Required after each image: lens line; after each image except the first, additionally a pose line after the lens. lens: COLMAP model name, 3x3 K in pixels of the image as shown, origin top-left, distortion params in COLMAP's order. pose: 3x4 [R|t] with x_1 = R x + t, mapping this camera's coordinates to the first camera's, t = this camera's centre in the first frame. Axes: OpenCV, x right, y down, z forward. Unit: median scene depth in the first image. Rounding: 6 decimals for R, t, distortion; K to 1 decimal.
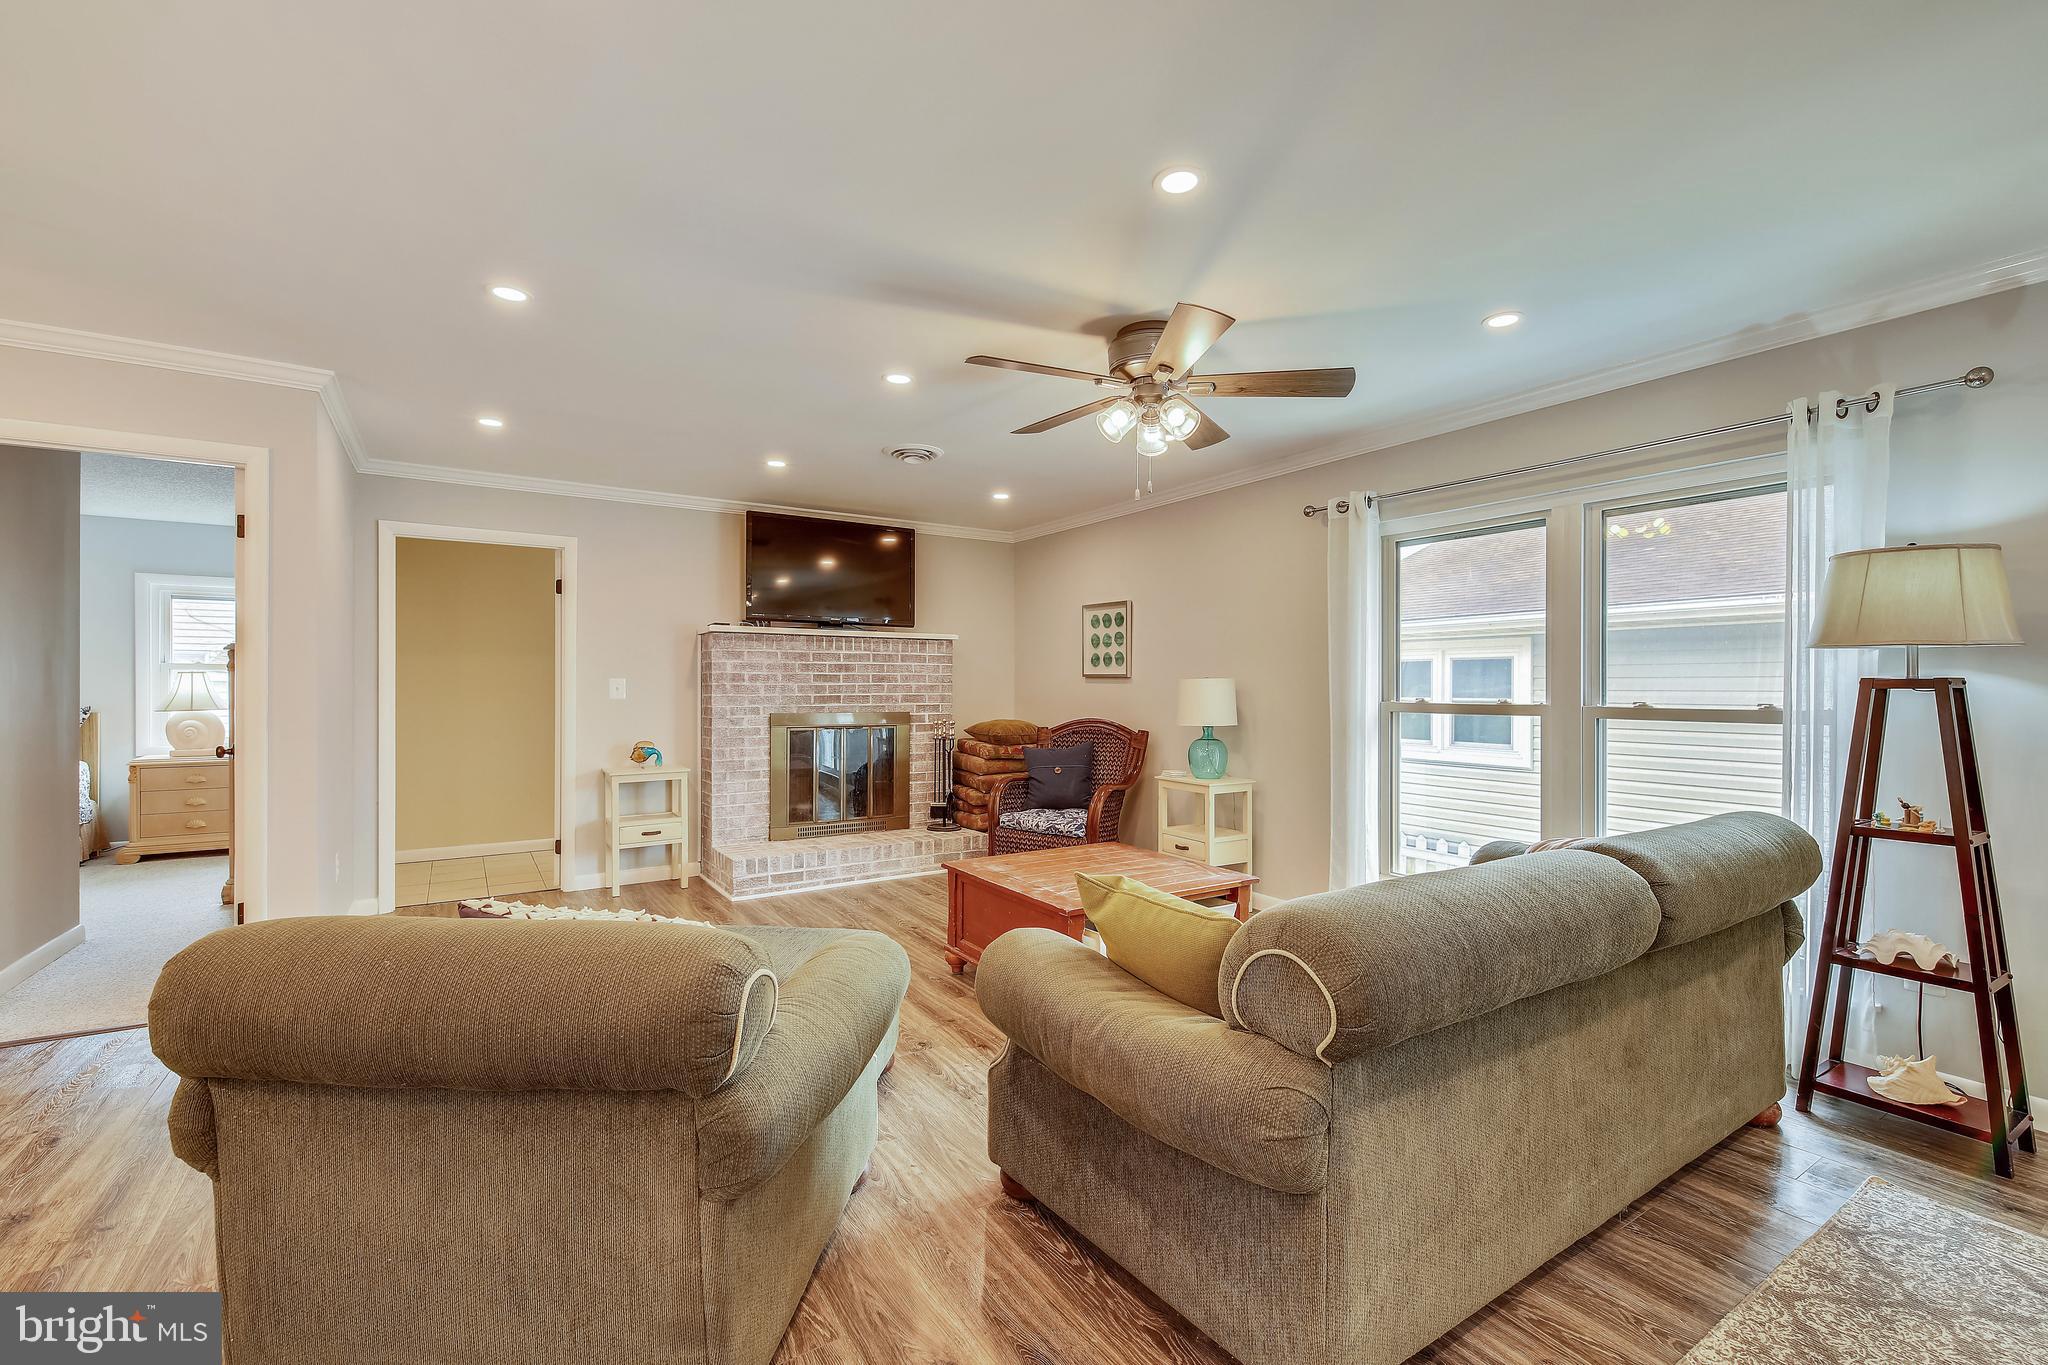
lens RADIAL K [[873.5, 0, 1028.3], [0, 873.5, 691.0], [0, 0, 1]] dist [0.008222, -0.001575]
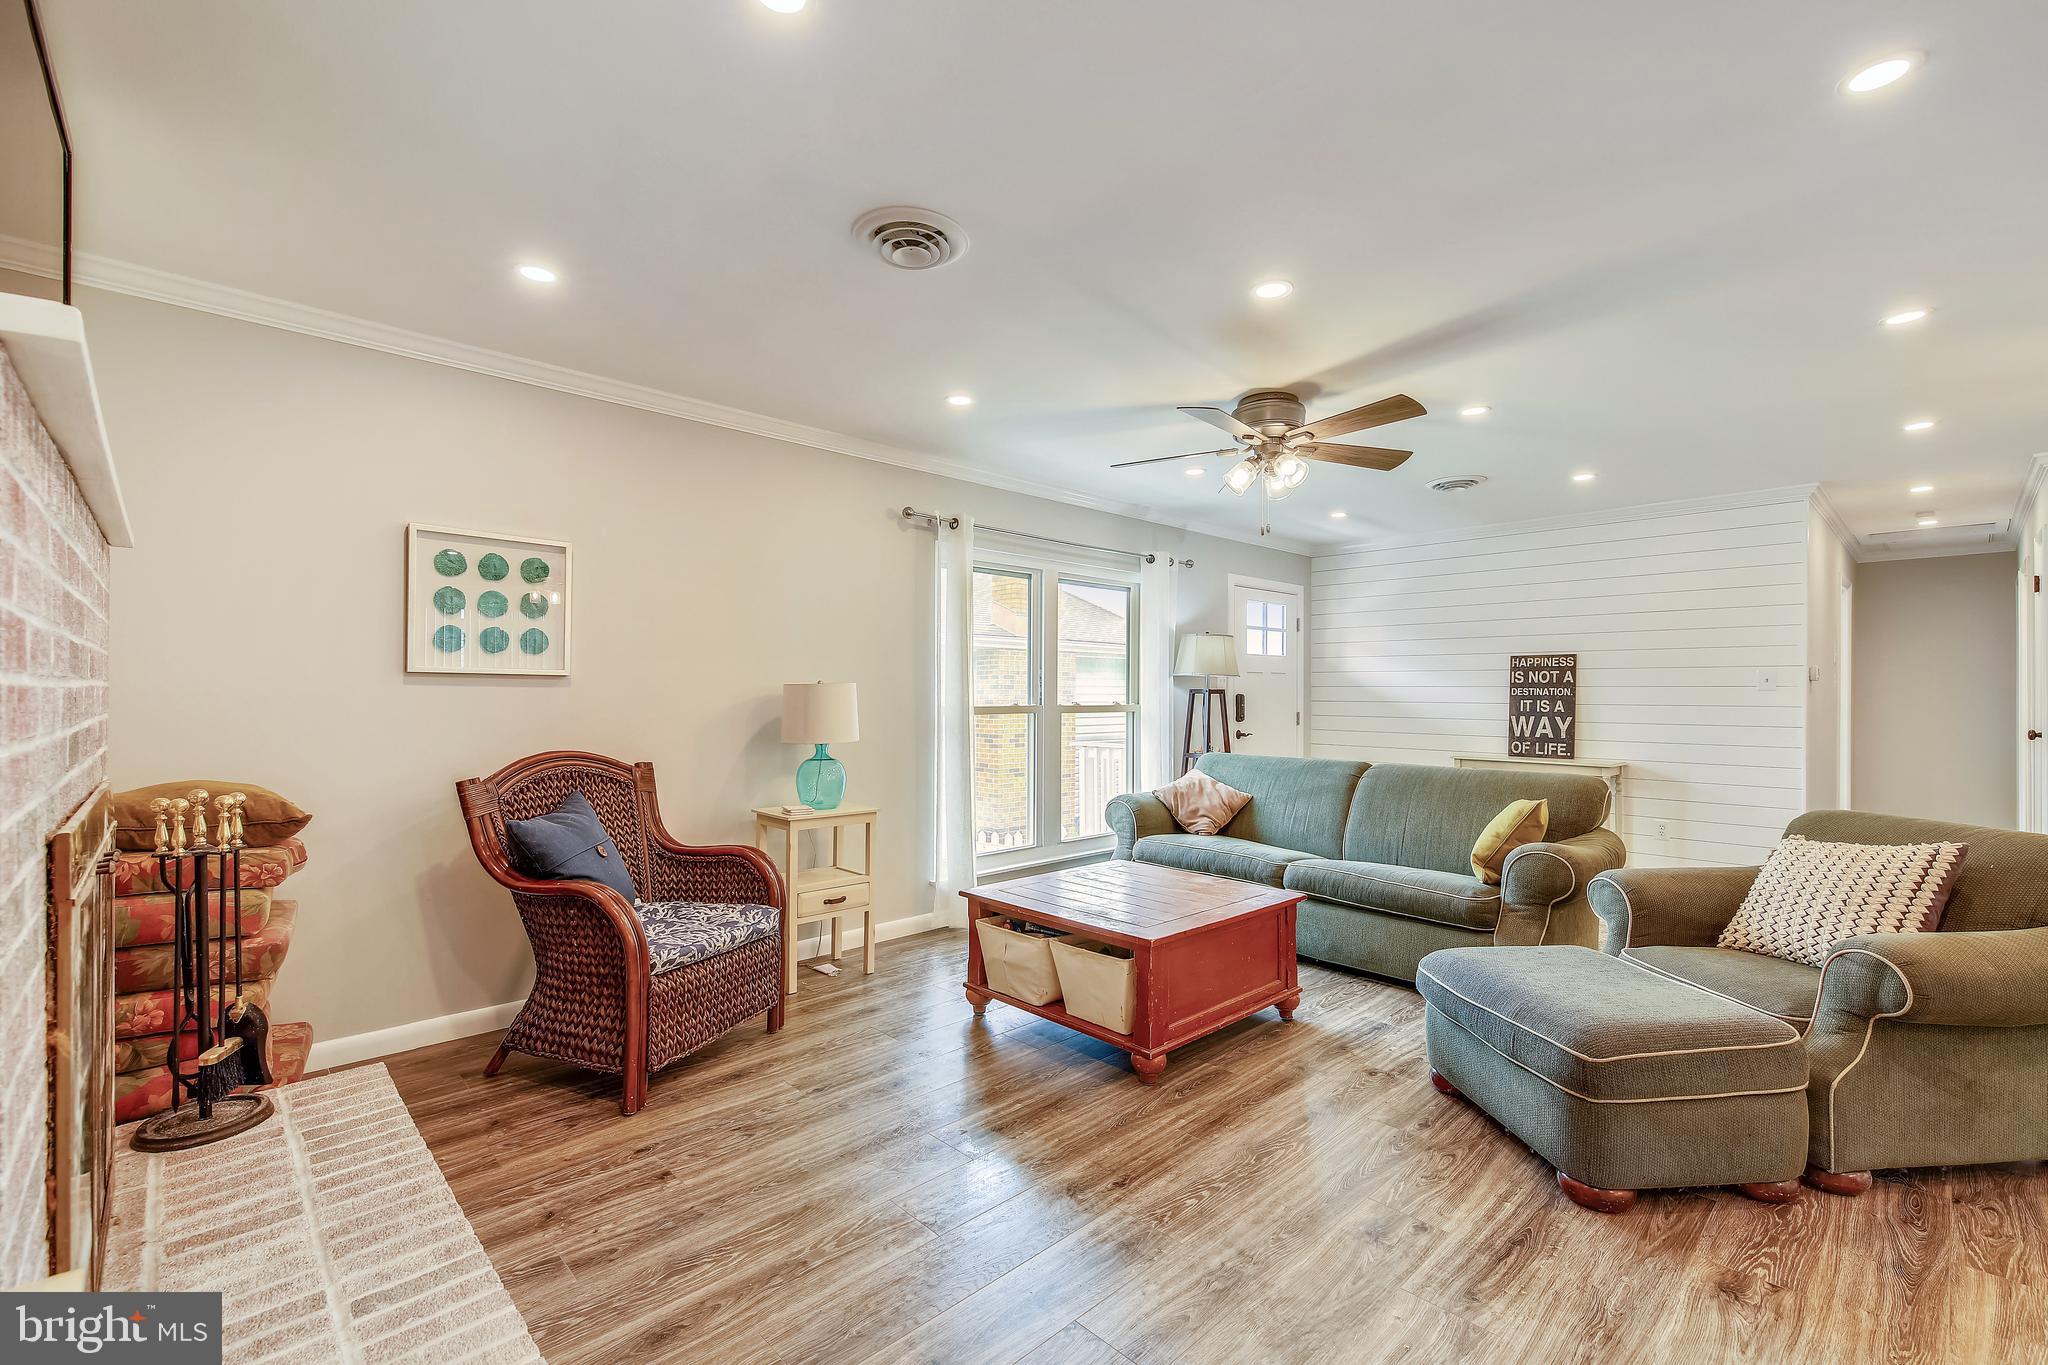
lens RADIAL K [[873.5, 0, 1023.2], [0, 873.5, 690.8], [0, 0, 1]] dist [0.008222, -0.001575]
pose [[-0.185477, -0.000318, 0.982649, -0.506915], [0.001663, 0.999998, 0.000638, -0.005522], [-0.982647, 0.001753, -0.185476, 0.800944]]
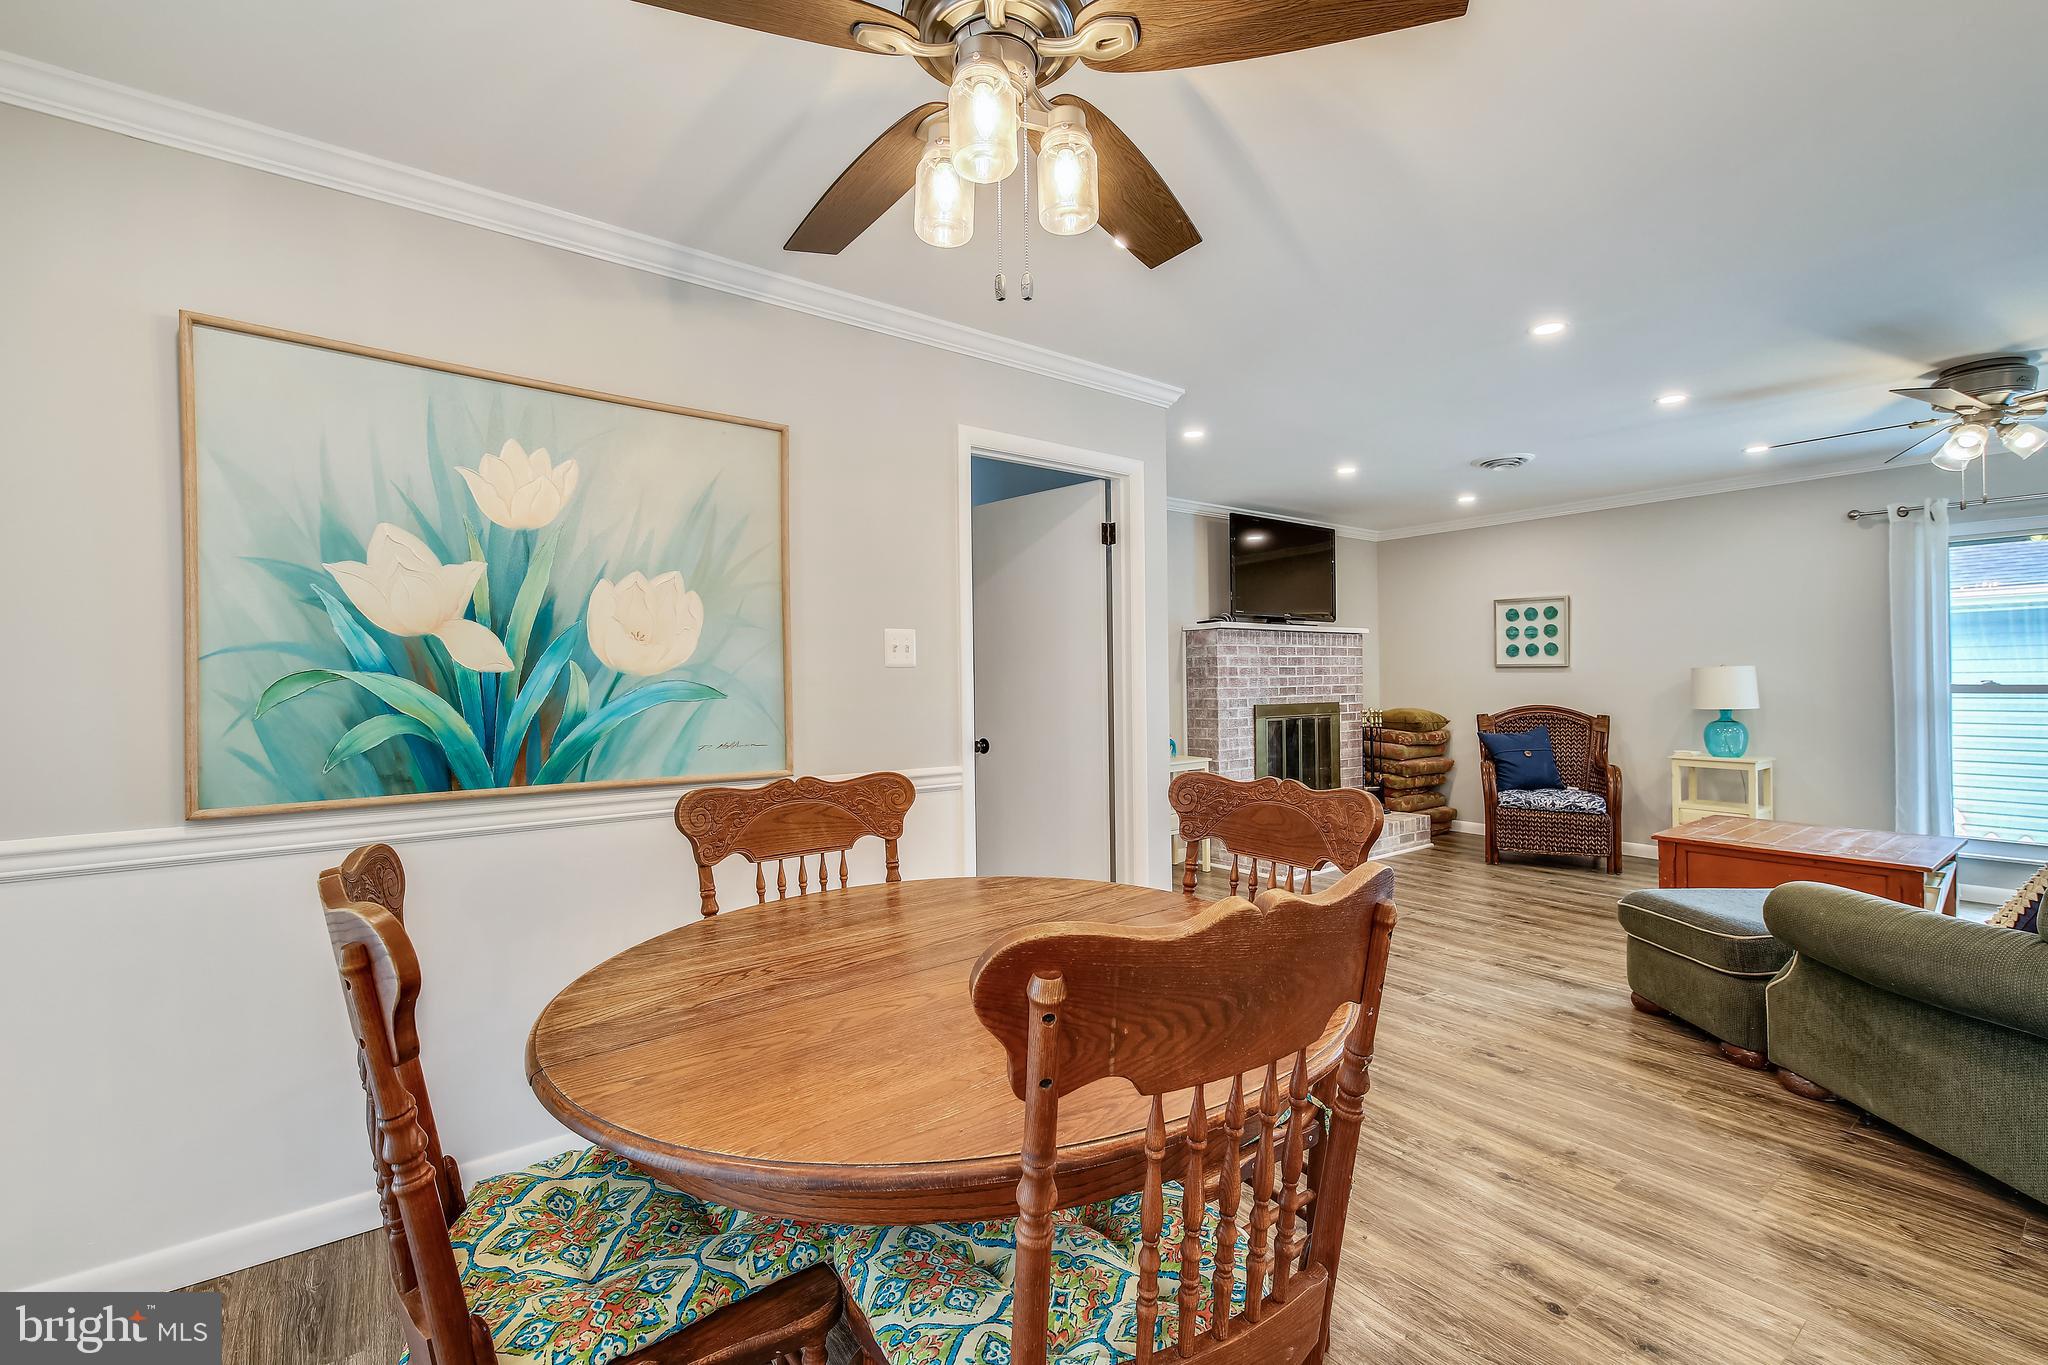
lens RADIAL K [[873.5, 0, 1032.3], [0, 873.5, 674.2], [0, 0, 1]] dist [0.008222, -0.001575]
pose [[0.996973, -0.013791, 0.076517, -0.621127], [0.014672, 0.999832, -0.010965, -0.003735], [-0.076353, 0.012054, 0.997008, -0.029047]]
